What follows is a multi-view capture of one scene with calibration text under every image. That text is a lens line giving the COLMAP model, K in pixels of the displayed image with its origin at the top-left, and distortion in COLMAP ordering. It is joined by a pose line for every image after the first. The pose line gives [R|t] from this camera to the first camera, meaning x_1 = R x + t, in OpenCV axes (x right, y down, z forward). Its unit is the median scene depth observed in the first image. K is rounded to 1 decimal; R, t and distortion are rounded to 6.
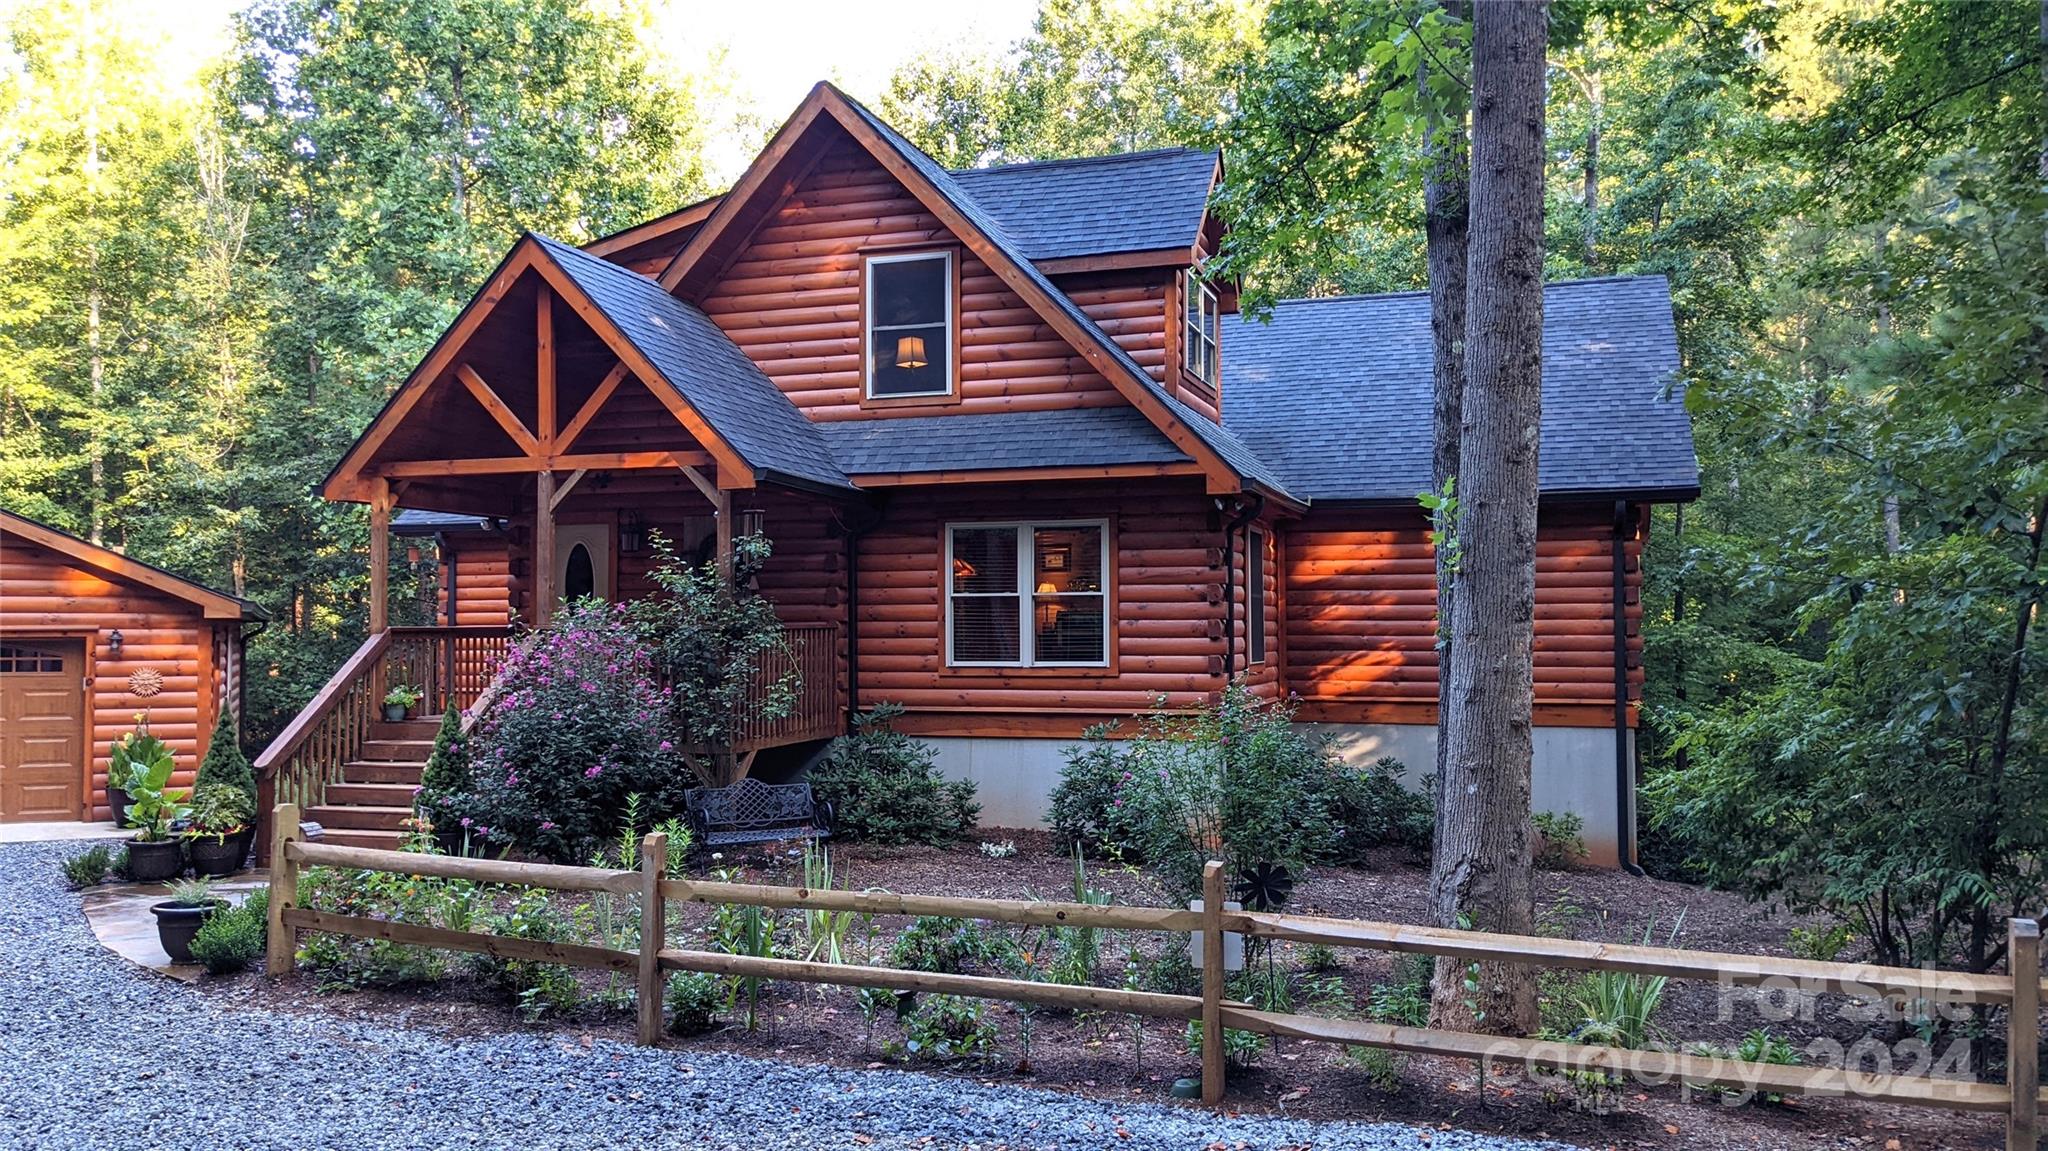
lens RADIAL K [[1624.2, 0, 1000.2], [0, 1624.2, 620.3], [0, 0, 1]] dist [0.102131, -0.177268]
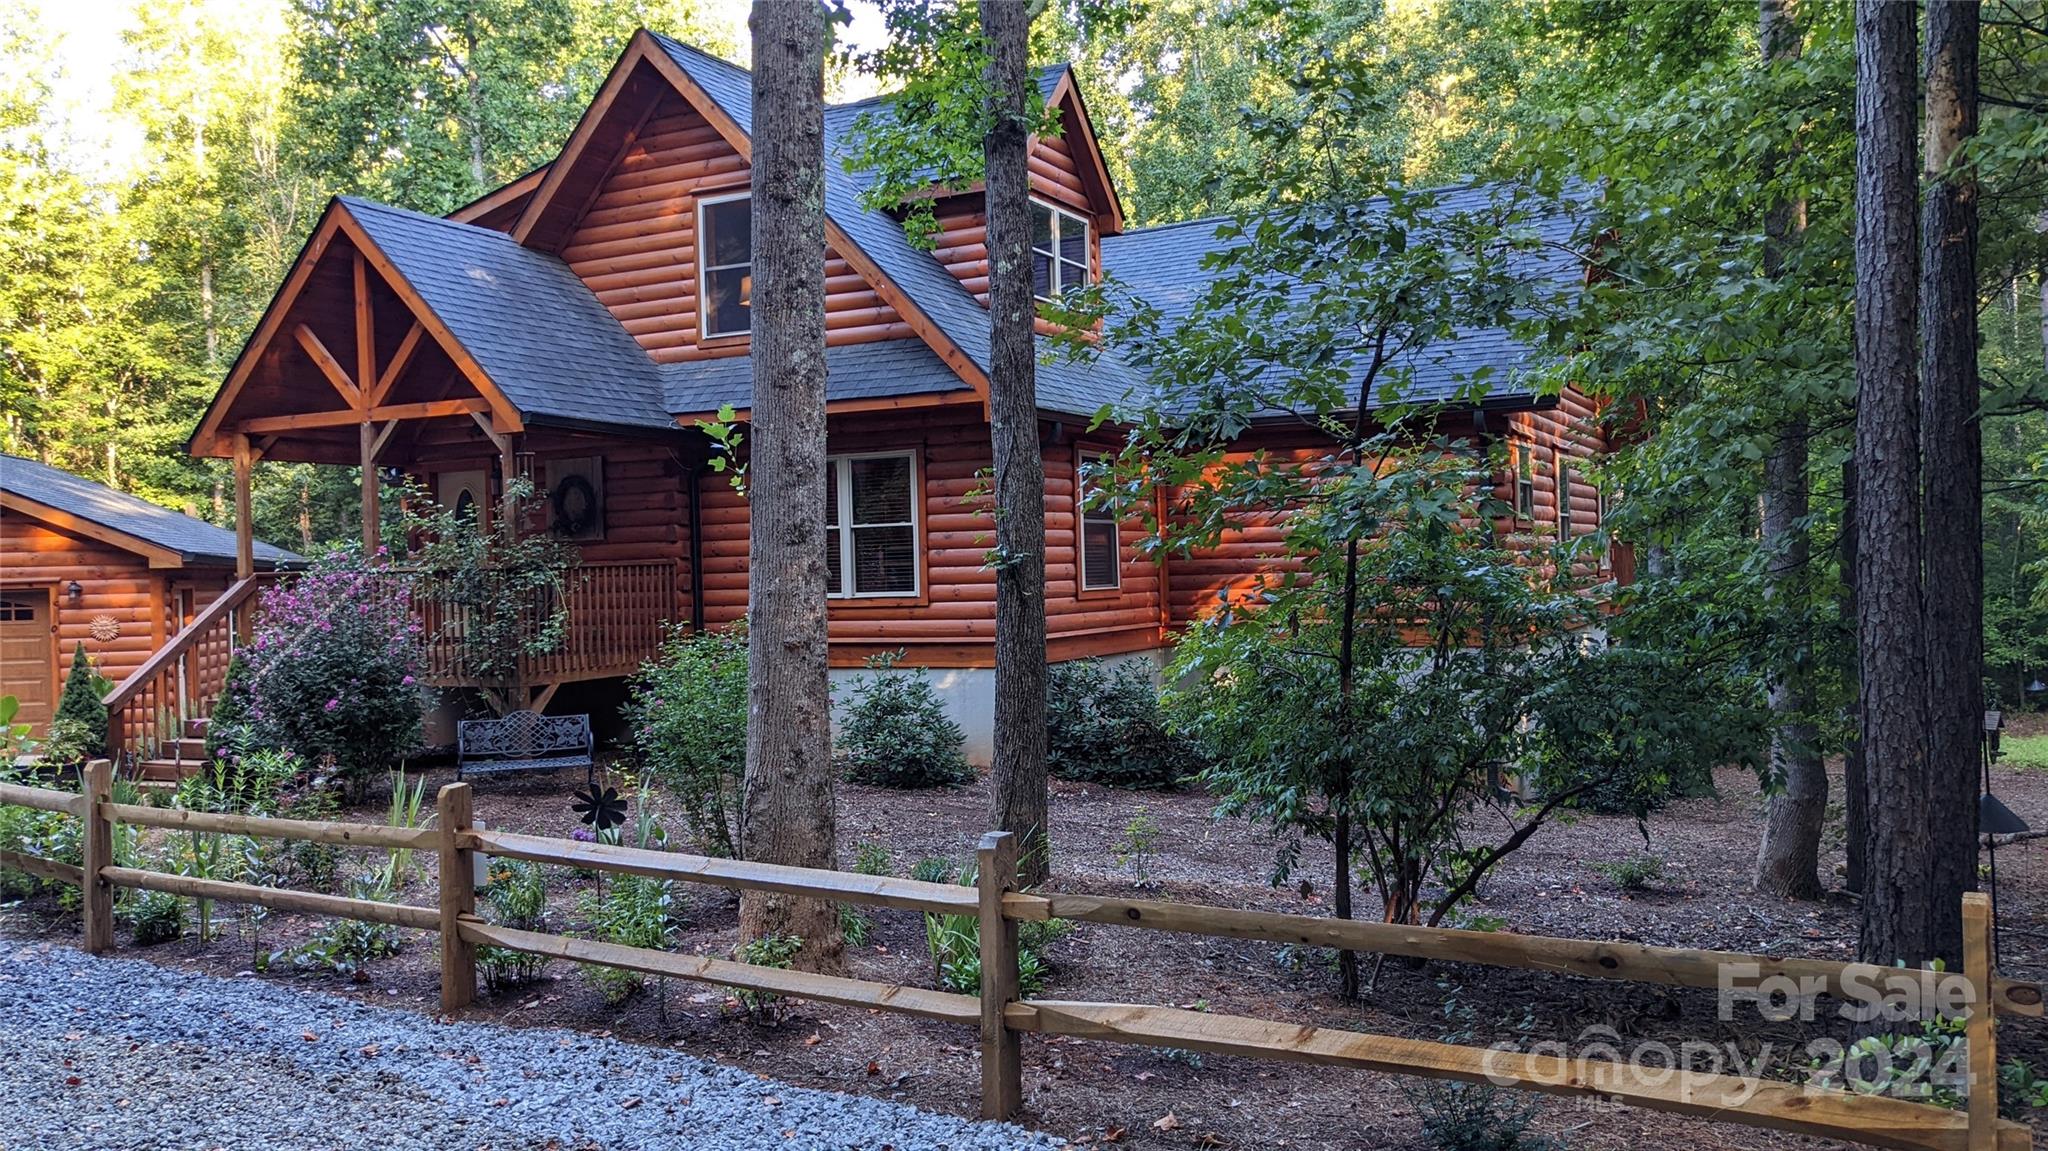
lens RADIAL K [[1624.2, 0, 1000.2], [0, 1624.2, 620.3], [0, 0, 1]] dist [0.102131, -0.177268]
pose [[0.987219, -0.018889, -0.158247, 0.261749], [0.025361, 0.998918, 0.038979, 0.004999], [0.157340, -0.042494, 0.986630, 0.010673]]
